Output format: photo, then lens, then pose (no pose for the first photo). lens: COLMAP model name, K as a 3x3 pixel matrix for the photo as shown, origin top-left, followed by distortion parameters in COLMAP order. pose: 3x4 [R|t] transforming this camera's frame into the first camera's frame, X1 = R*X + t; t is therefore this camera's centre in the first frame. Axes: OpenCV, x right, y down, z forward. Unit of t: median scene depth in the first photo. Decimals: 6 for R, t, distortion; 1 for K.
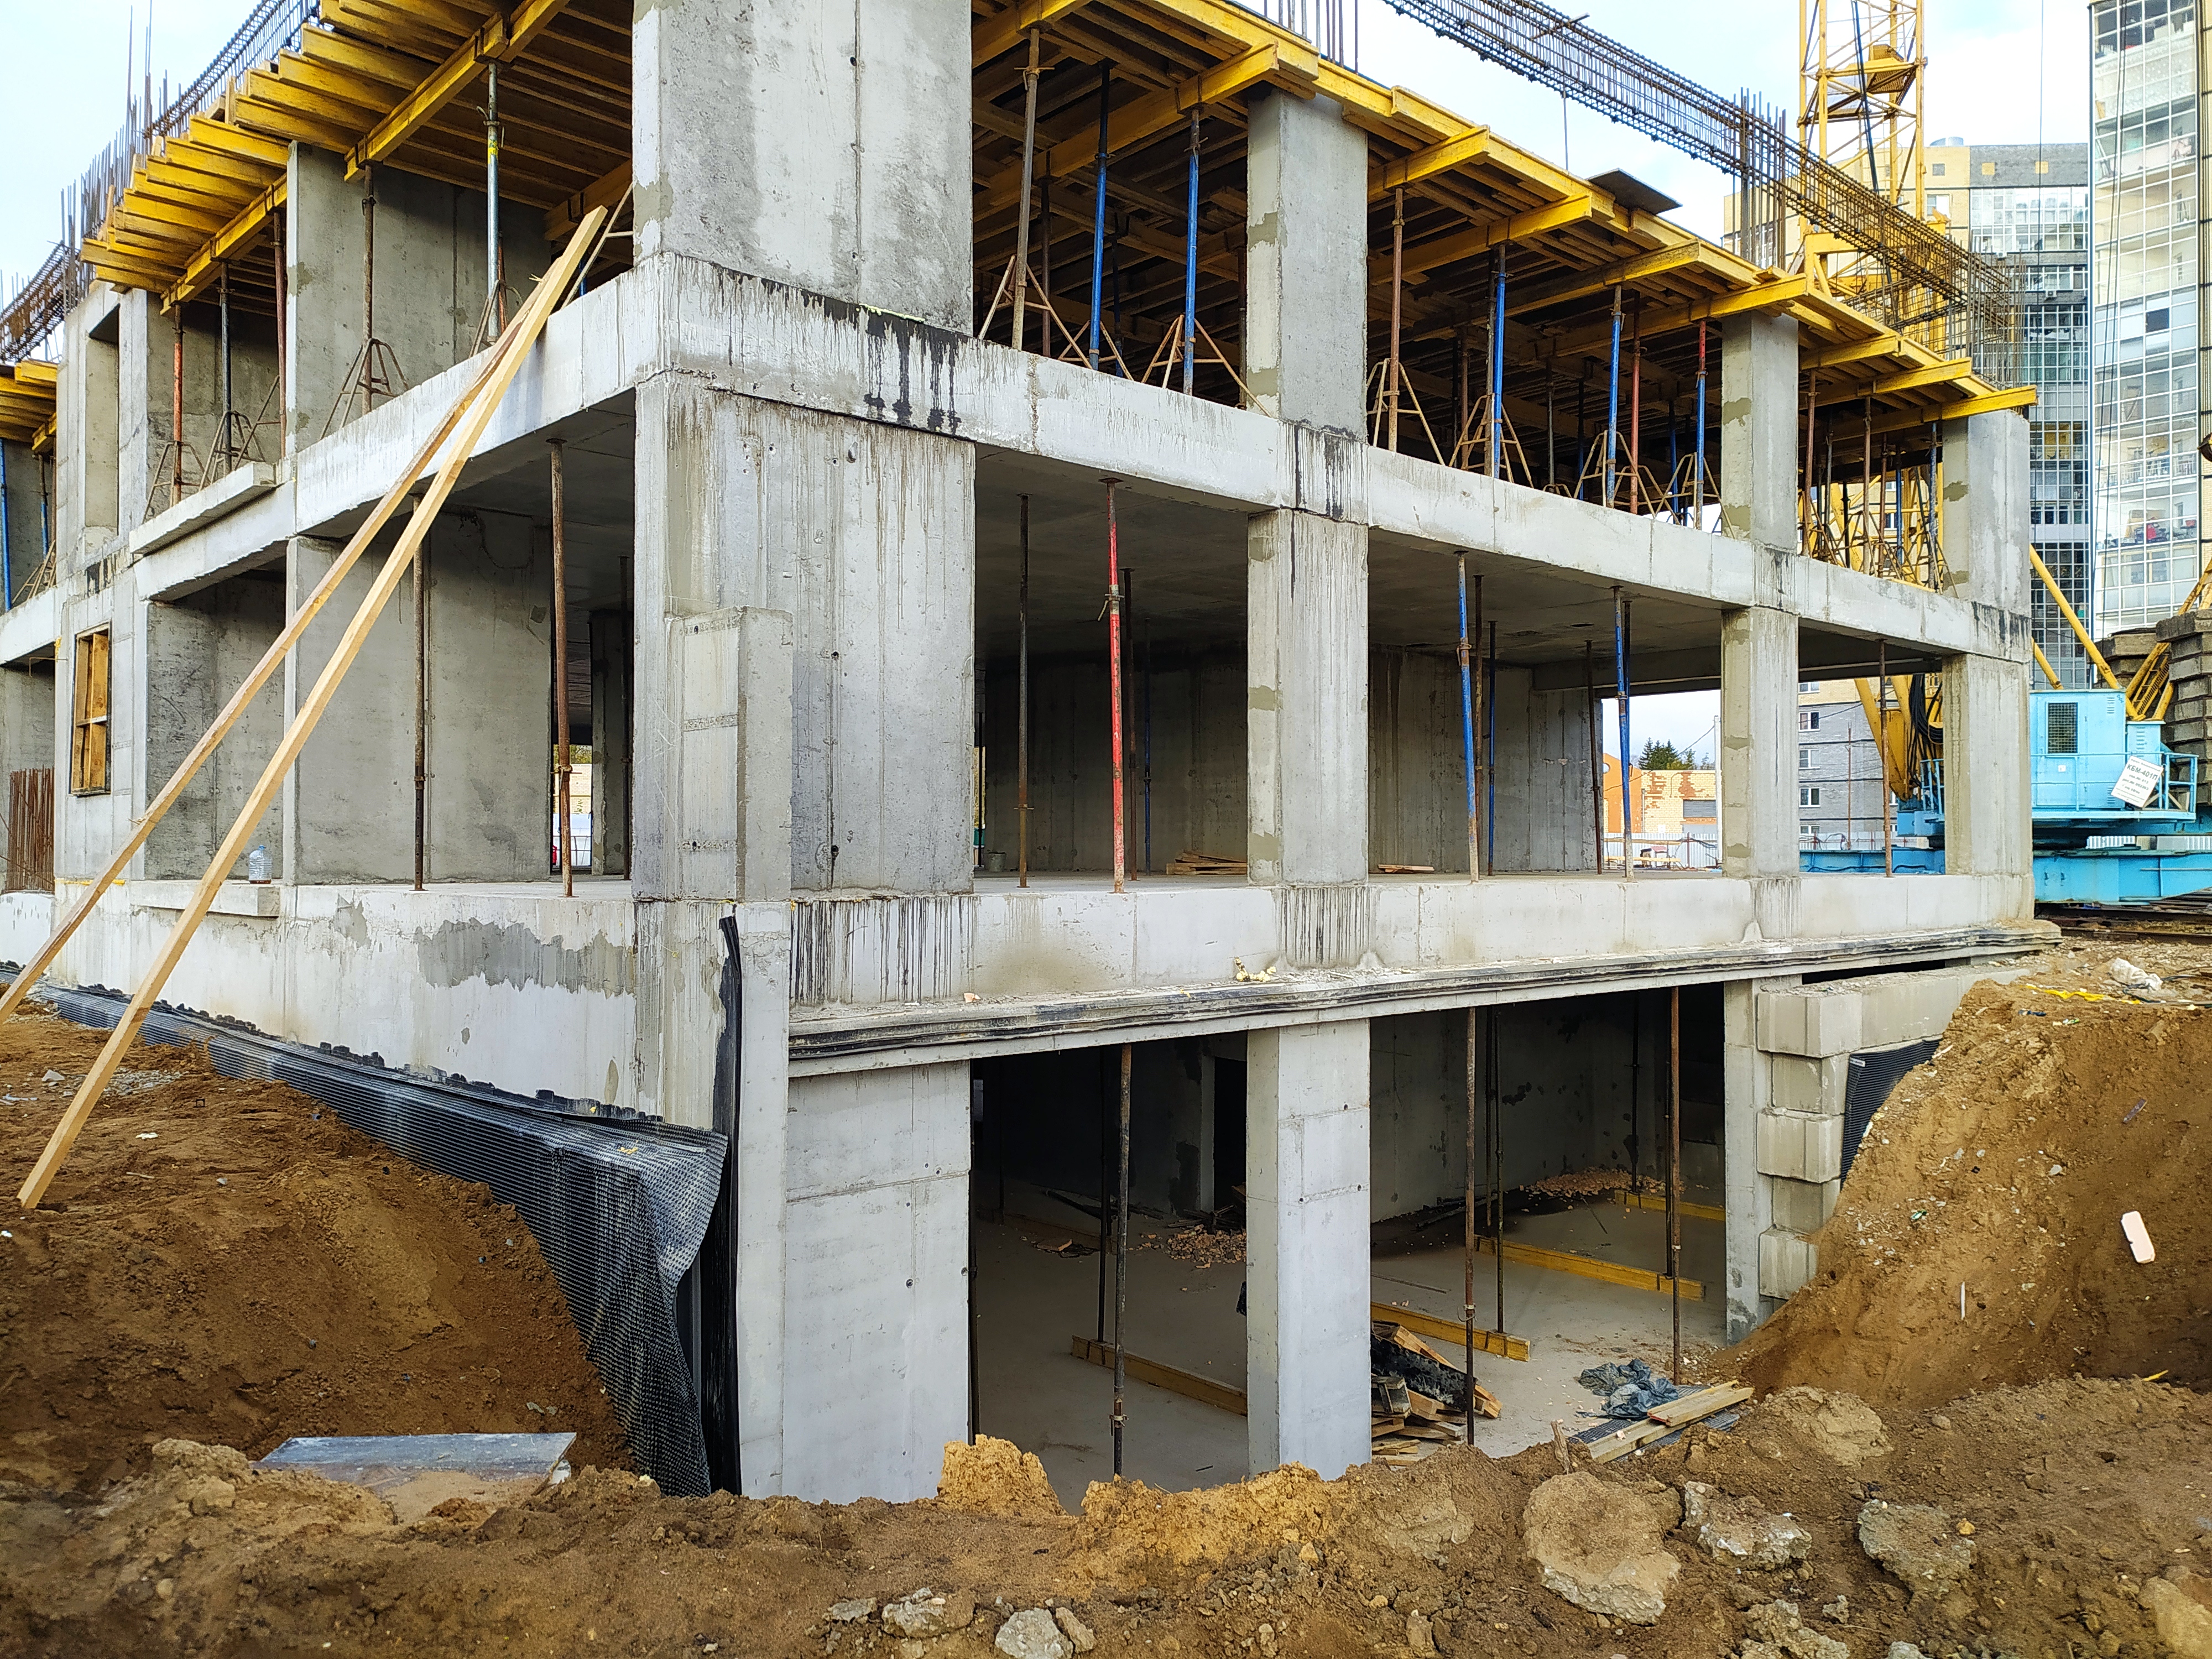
lens RADIAL K [[1642.6, 0, 1092.5], [0, 1642.6, 827.6], [0, 0, 1]] dist [0.041109, -0.031637]
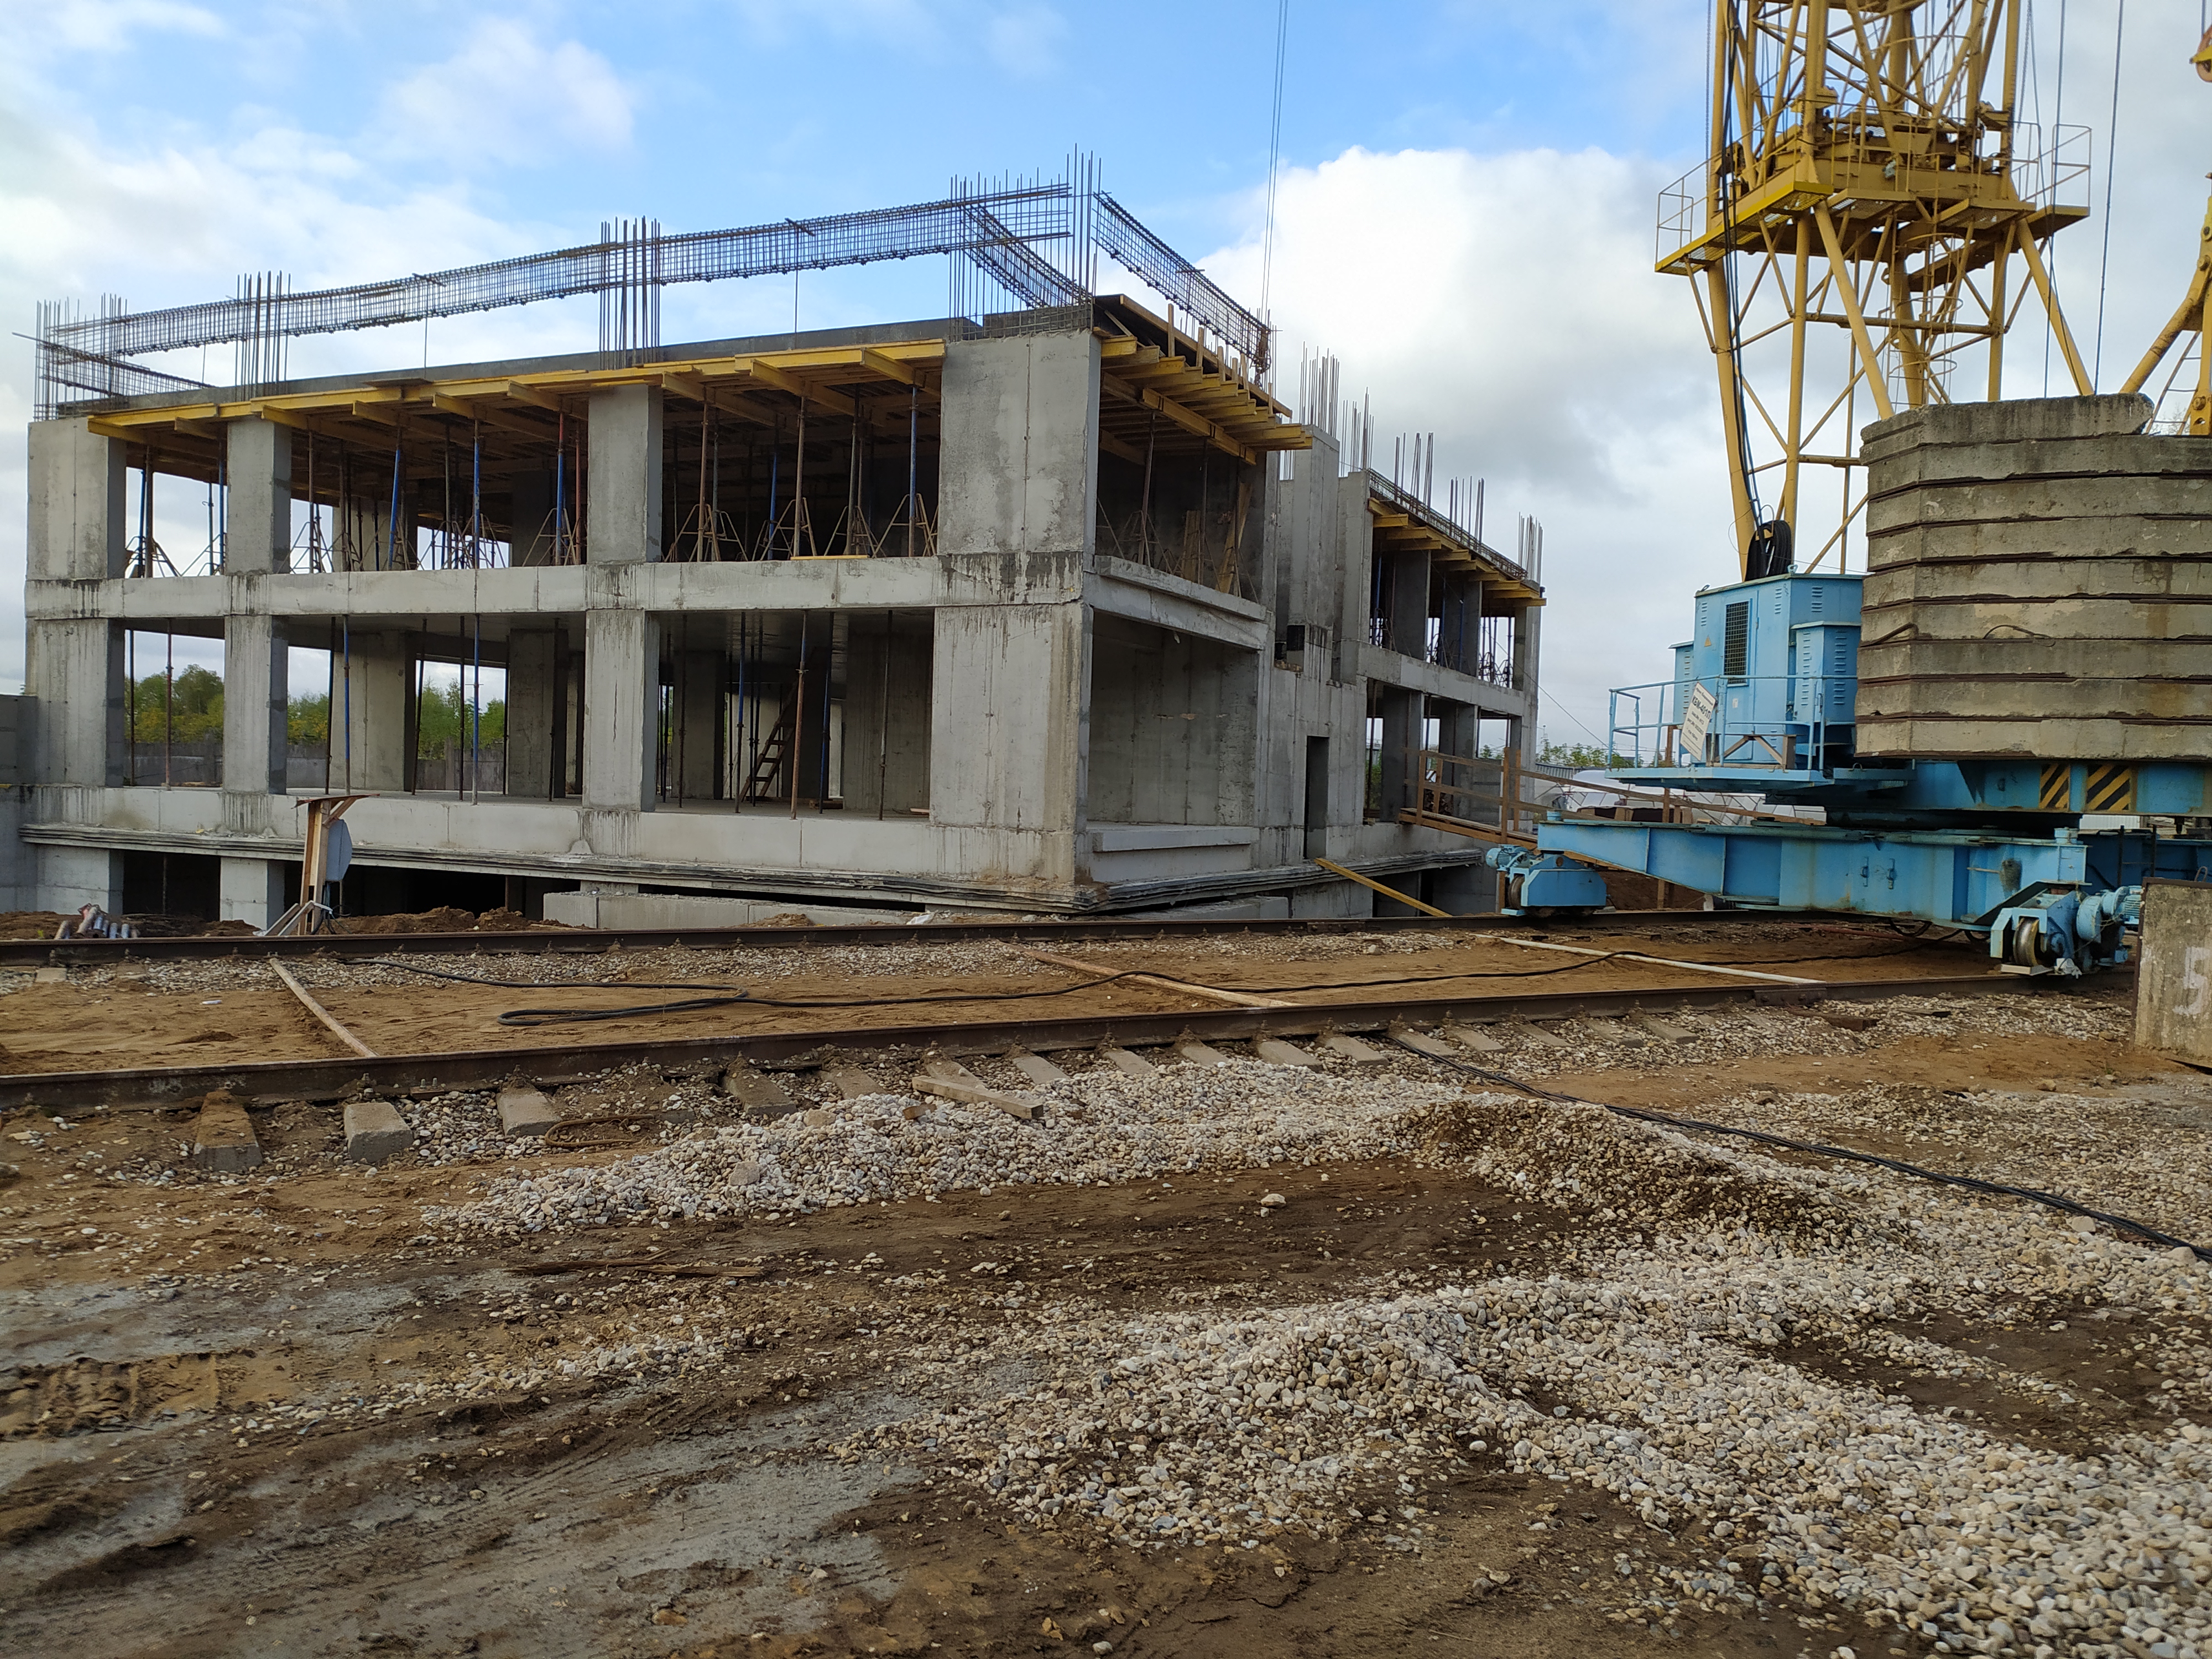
lens RADIAL K [[1639.8, 0, 1100.0], [0, 1639.8, 819.4], [0, 0, 1]] dist [0.059260, -0.045448]
pose [[0.393490, 0.031165, -0.918800, 2.491214], [-0.016606, 0.999503, 0.026790, -0.005676], [0.919179, 0.004715, 0.393812, 1.159622]]
